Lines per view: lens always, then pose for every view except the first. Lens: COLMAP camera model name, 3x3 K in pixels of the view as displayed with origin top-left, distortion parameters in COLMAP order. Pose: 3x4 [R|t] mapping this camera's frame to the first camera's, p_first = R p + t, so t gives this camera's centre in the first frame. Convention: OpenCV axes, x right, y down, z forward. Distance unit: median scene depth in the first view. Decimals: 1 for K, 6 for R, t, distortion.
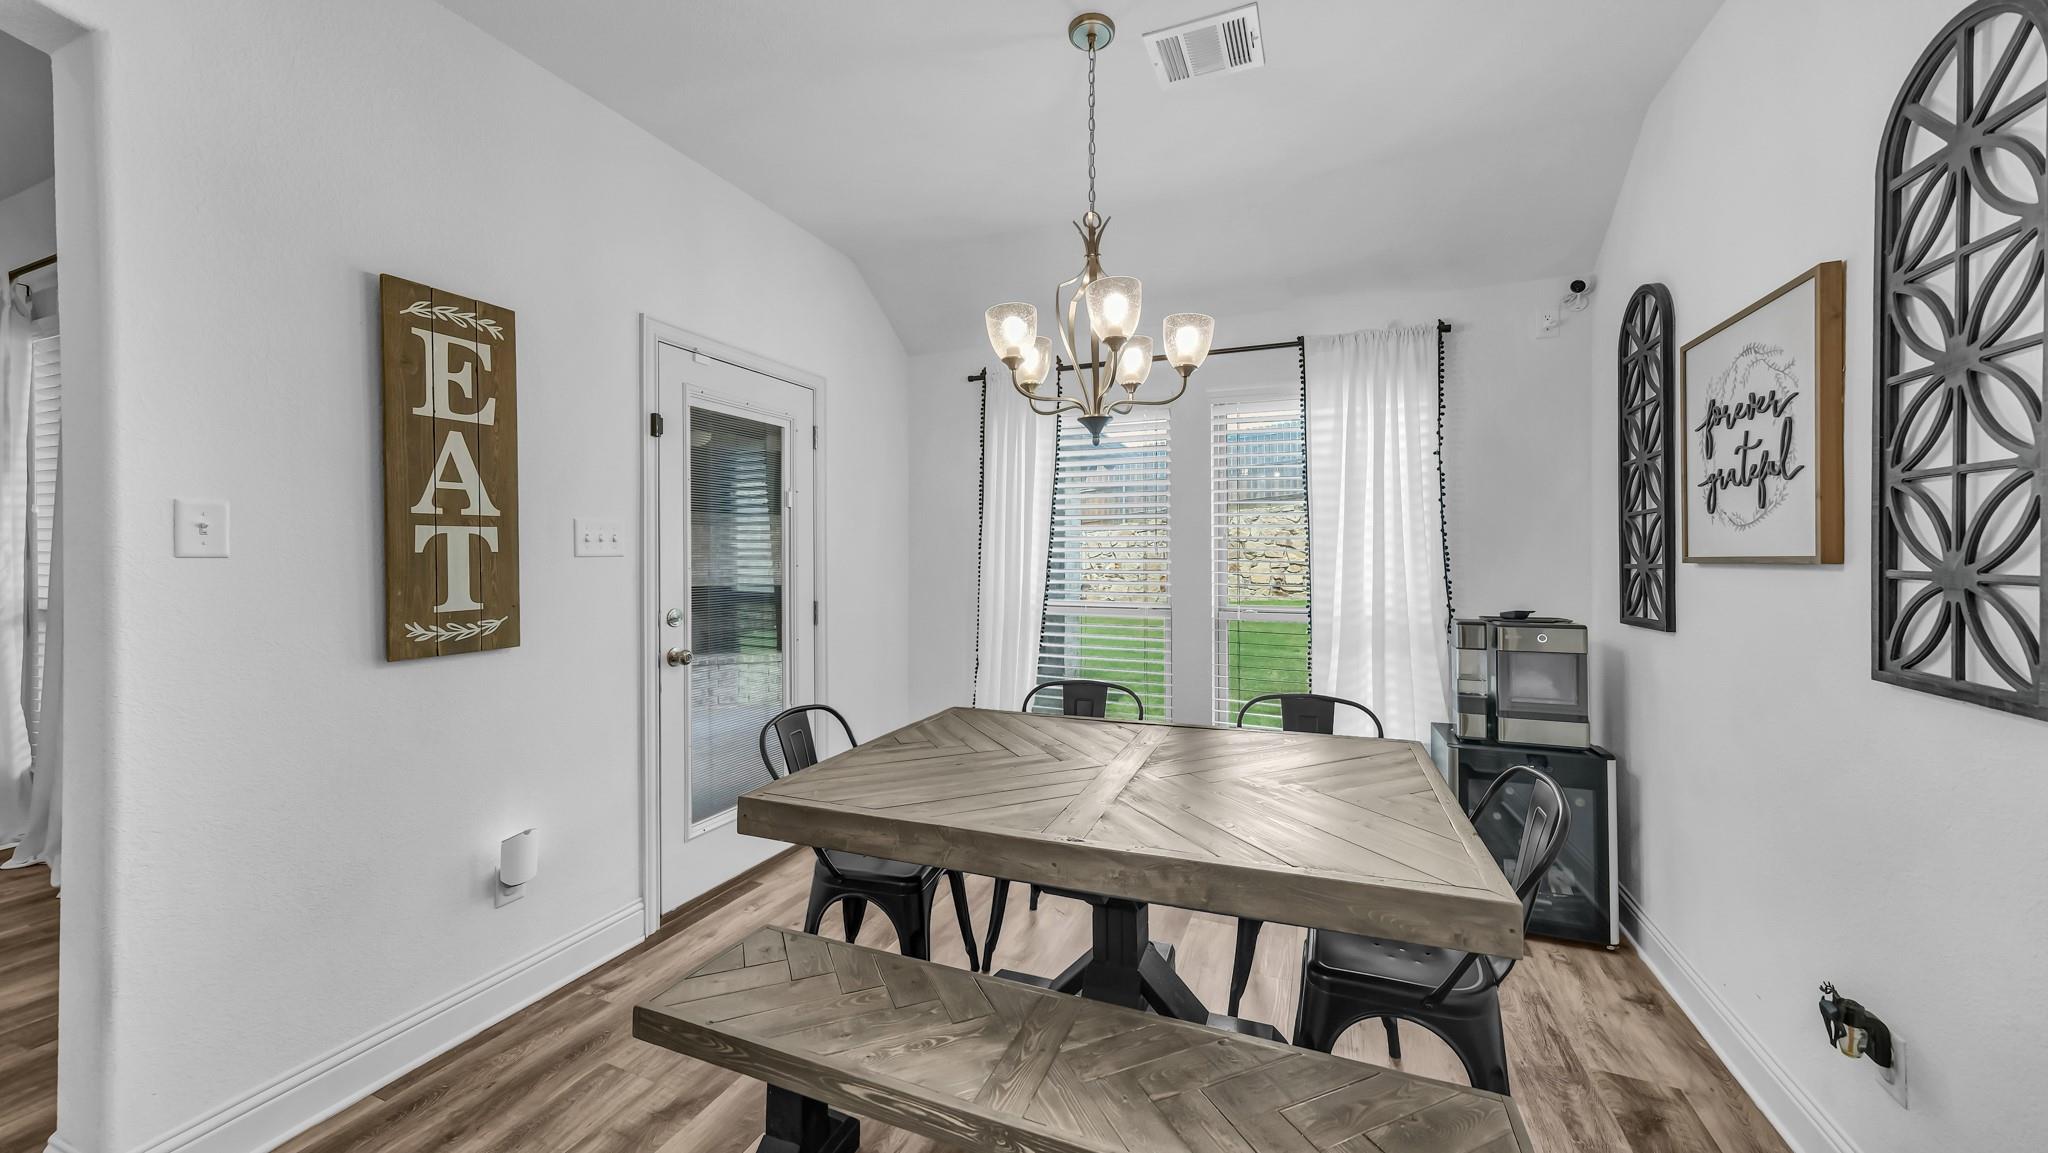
lens RADIAL K [[711.9, 0, 1027.4], [0, 711.9, 559.0], [0, 0, 1]] dist [0.001997, 0.000812]
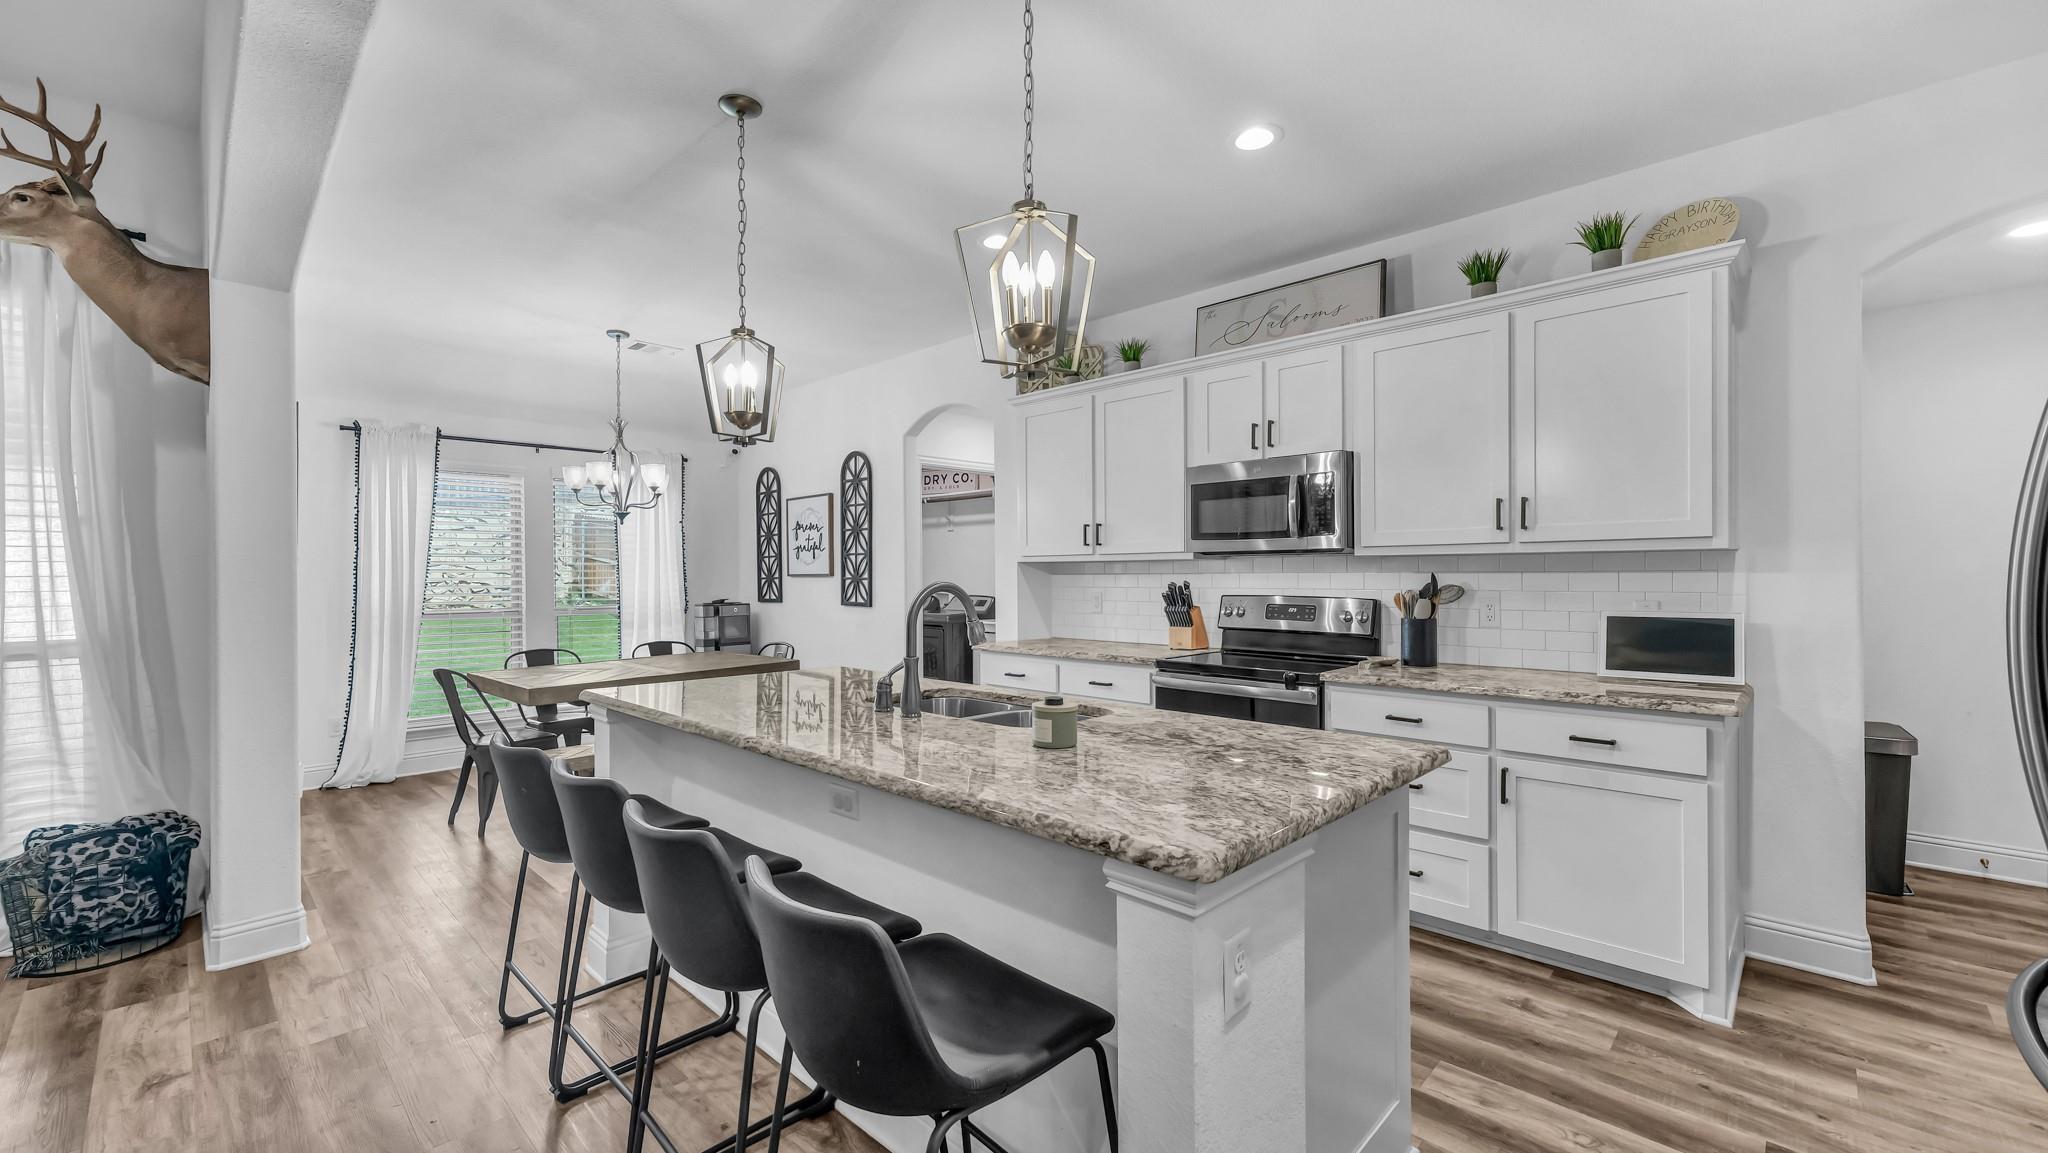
lens RADIAL K [[830.7, 0, 1031.9], [0, 830.7, 575.9], [0, 0, 1]] dist [-0.000083, 0.000027]
pose [[0.365713, -0.004924, 0.930714, -1.989229], [0.009158, 0.999957, 0.001692, 0.007309], [-0.930682, 0.007905, 0.365743, -1.219788]]
